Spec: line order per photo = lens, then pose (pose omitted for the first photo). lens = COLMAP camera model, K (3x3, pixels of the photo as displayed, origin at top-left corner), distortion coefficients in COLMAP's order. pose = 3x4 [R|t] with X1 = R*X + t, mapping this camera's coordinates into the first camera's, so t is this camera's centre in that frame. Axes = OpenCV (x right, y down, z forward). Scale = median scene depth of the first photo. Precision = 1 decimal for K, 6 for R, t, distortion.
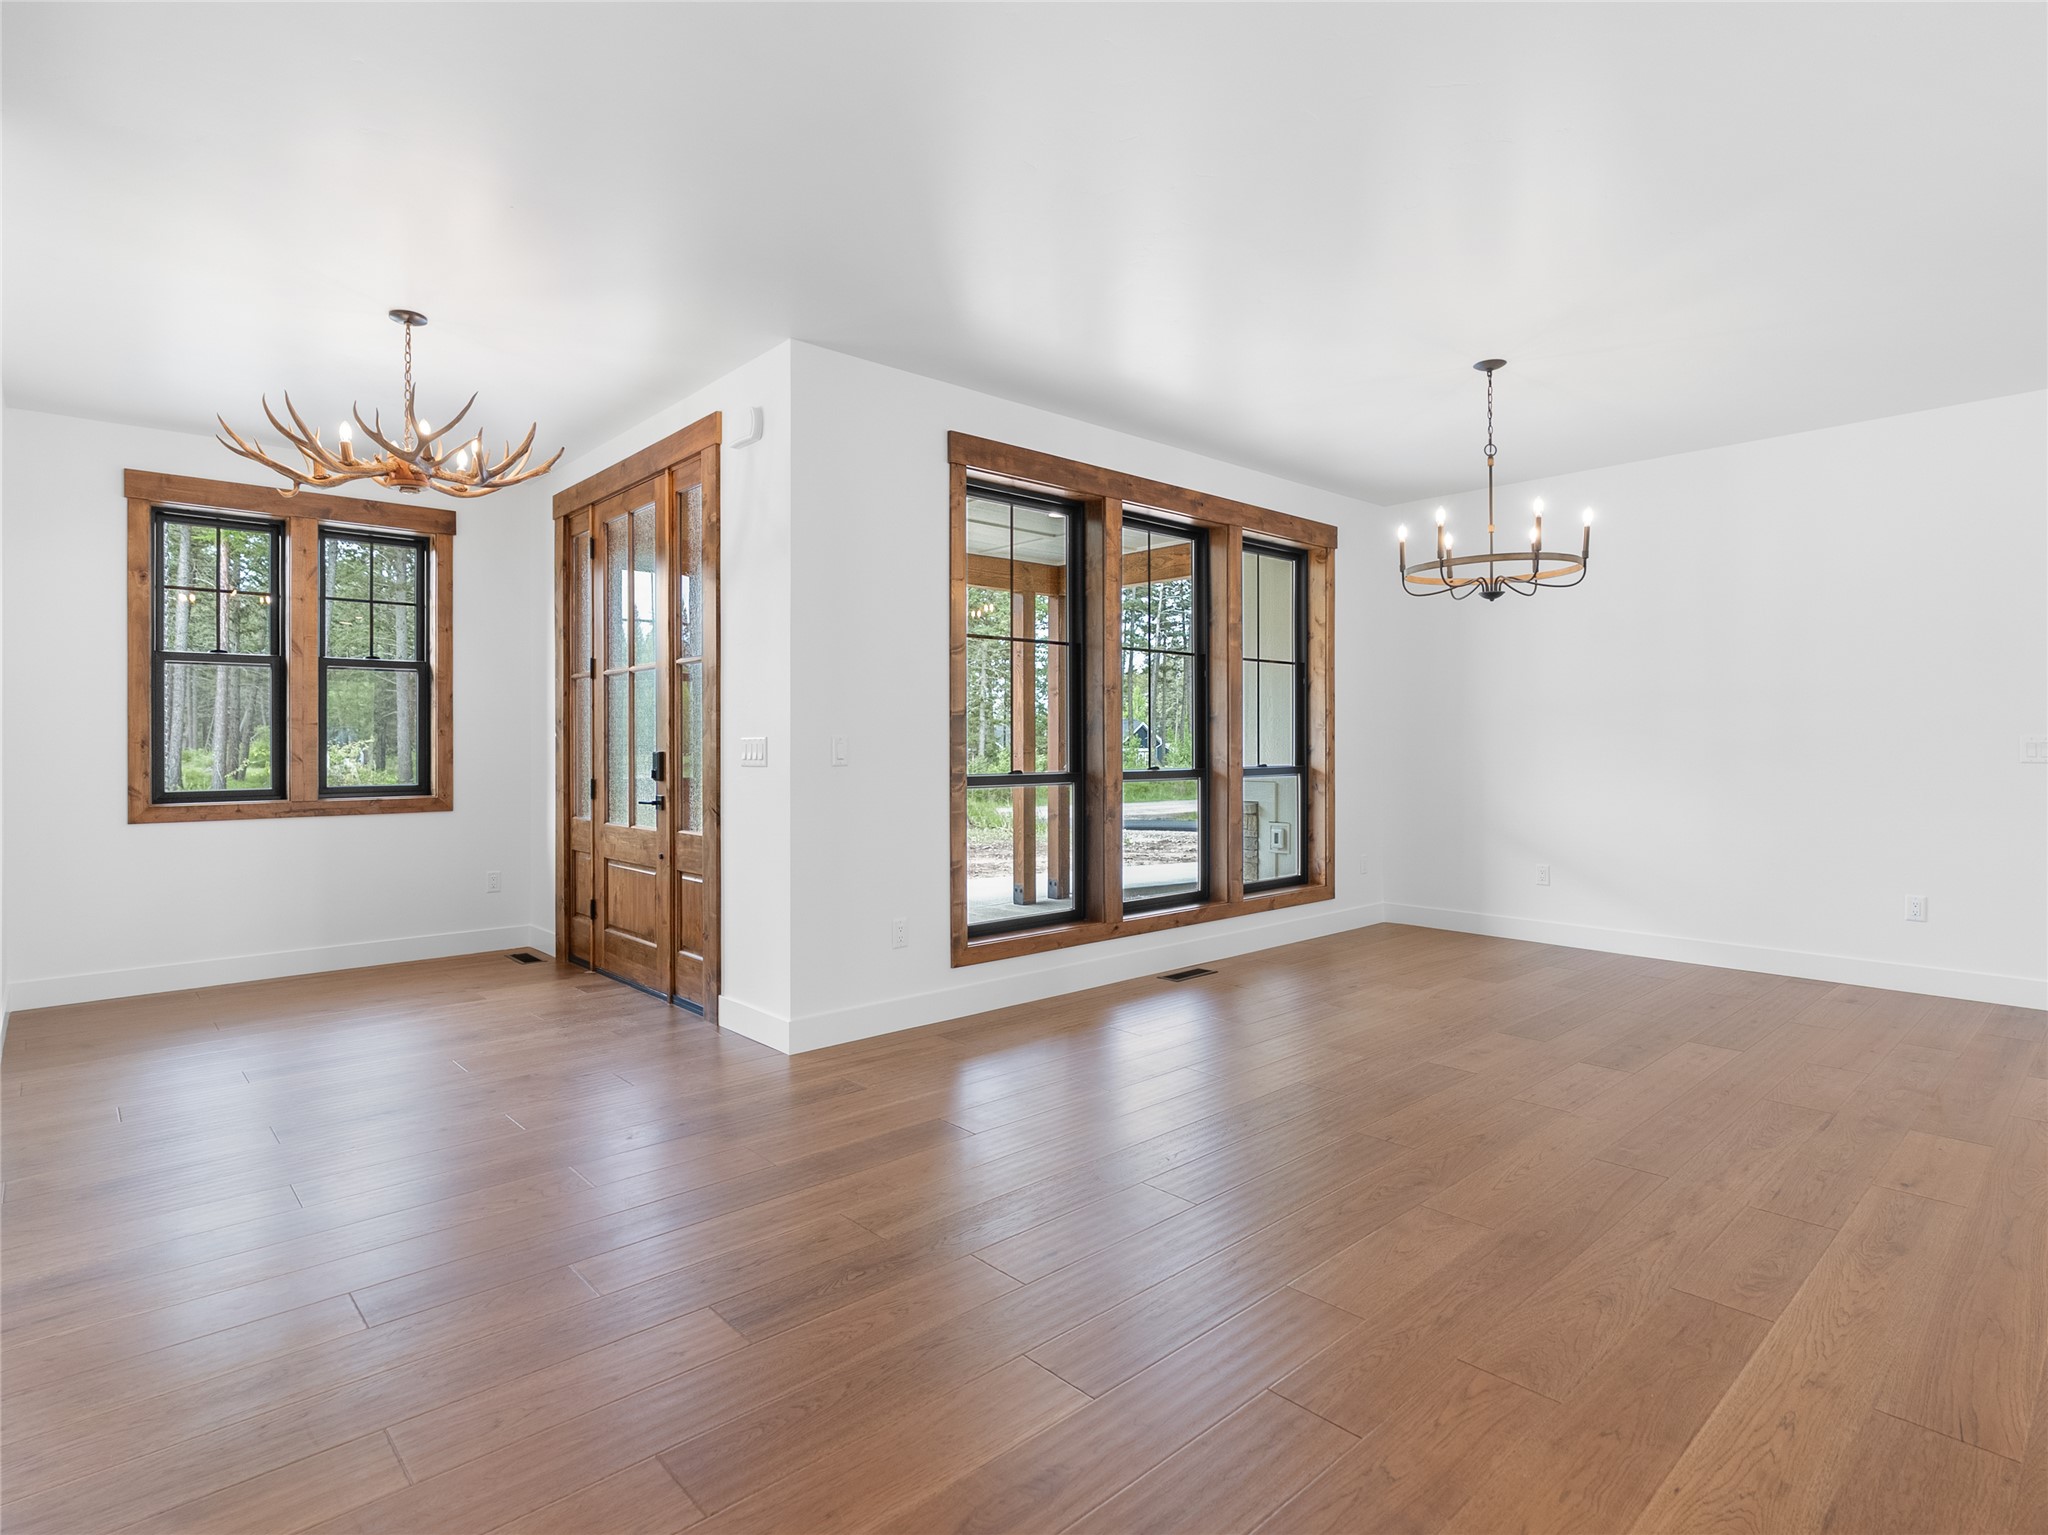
lens RADIAL K [[1066.5, 0, 1021.5], [0, 1066.5, 755.3], [0, 0, 1]] dist [-0.001803, 0.000518]
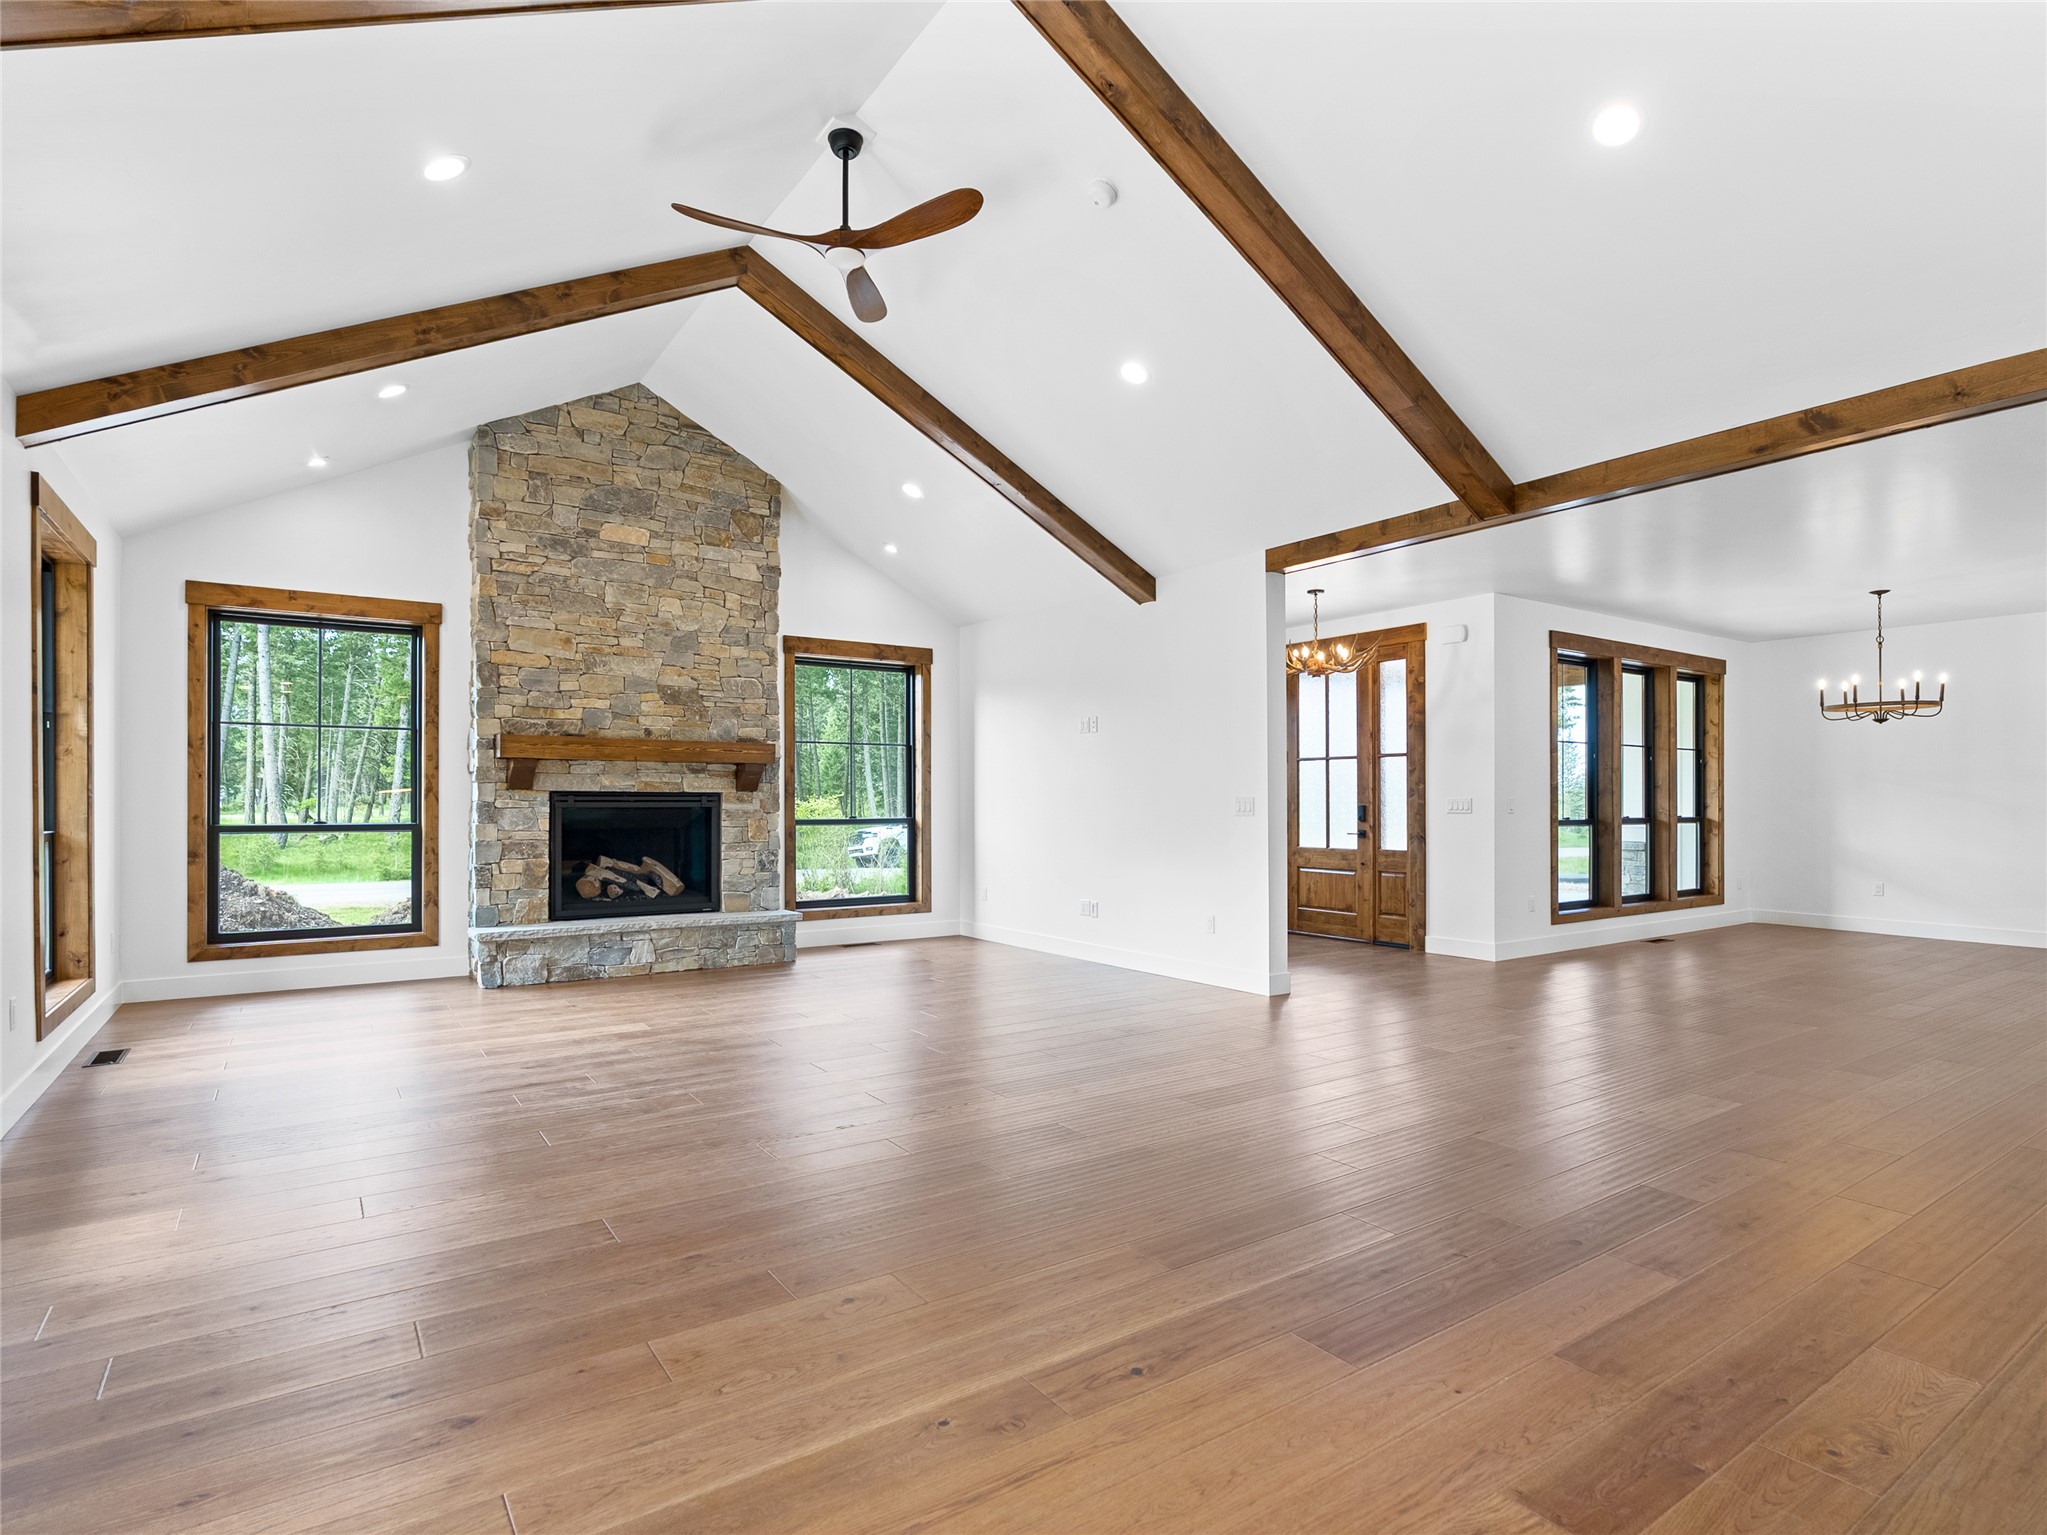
lens RADIAL K [[1008.7, 0, 1028.1], [0, 1008.7, 799.7], [0, 0, 1]] dist [-0.021905, 0.000410]
pose [[0.987404, 0.006198, -0.158097, -0.549903], [-0.007746, 0.999928, -0.009181, 0.006800], [0.158028, 0.010290, 0.987381, -0.673858]]
